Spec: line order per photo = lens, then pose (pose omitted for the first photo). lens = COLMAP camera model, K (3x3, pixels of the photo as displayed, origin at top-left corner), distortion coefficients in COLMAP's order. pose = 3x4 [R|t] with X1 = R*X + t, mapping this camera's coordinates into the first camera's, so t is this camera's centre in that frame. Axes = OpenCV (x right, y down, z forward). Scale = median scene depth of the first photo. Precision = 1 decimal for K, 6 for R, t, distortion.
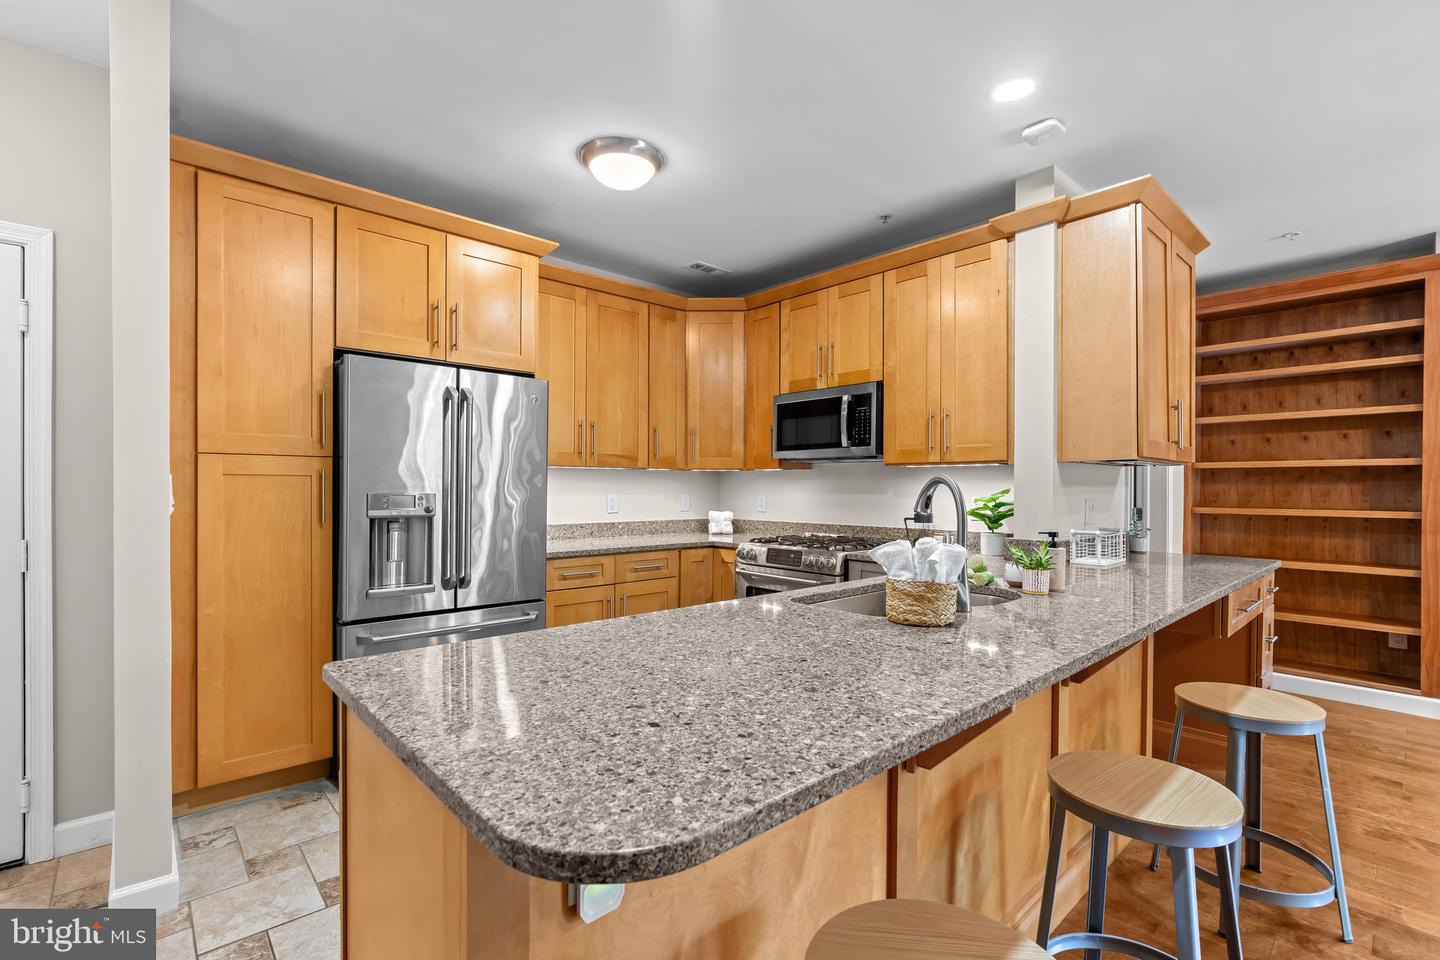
lens RADIAL K [[664.9, 0, 719.6], [0, 664.9, 483.7], [0, 0, 1]] dist [-0.012117, 0.006538]
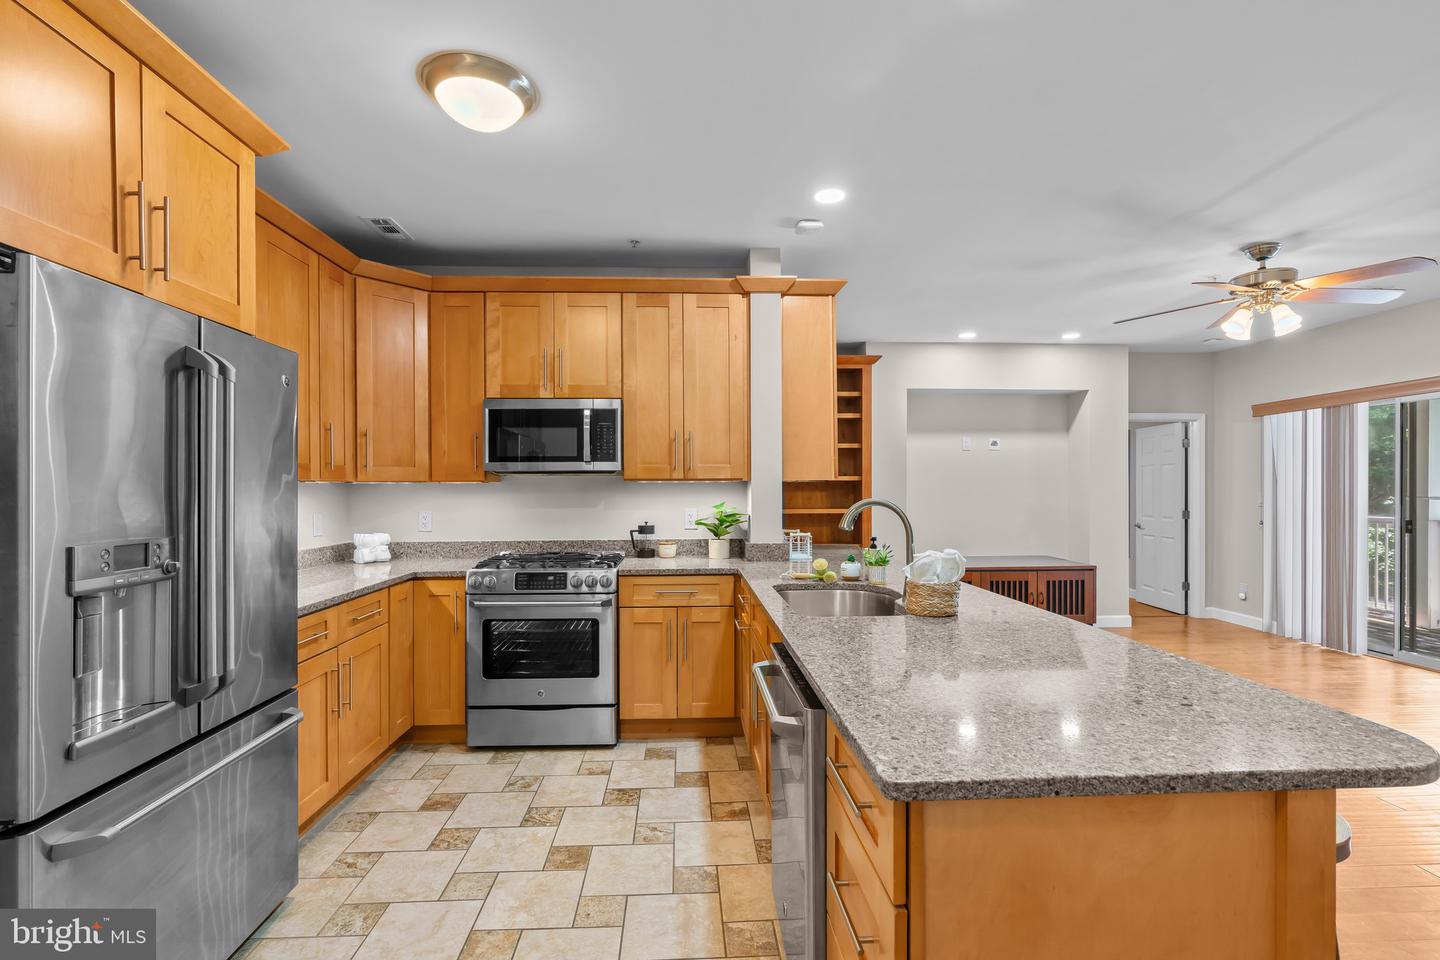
lens RADIAL K [[664.9, 0, 718.1], [0, 664.9, 483.3], [0, 0, 1]] dist [-0.012117, 0.006538]
pose [[0.624361, -0.002599, 0.781132, -0.456608], [0.002045, 0.999996, 0.001693, -0.024258], [-0.781133, 0.000540, 0.624364, 0.236147]]
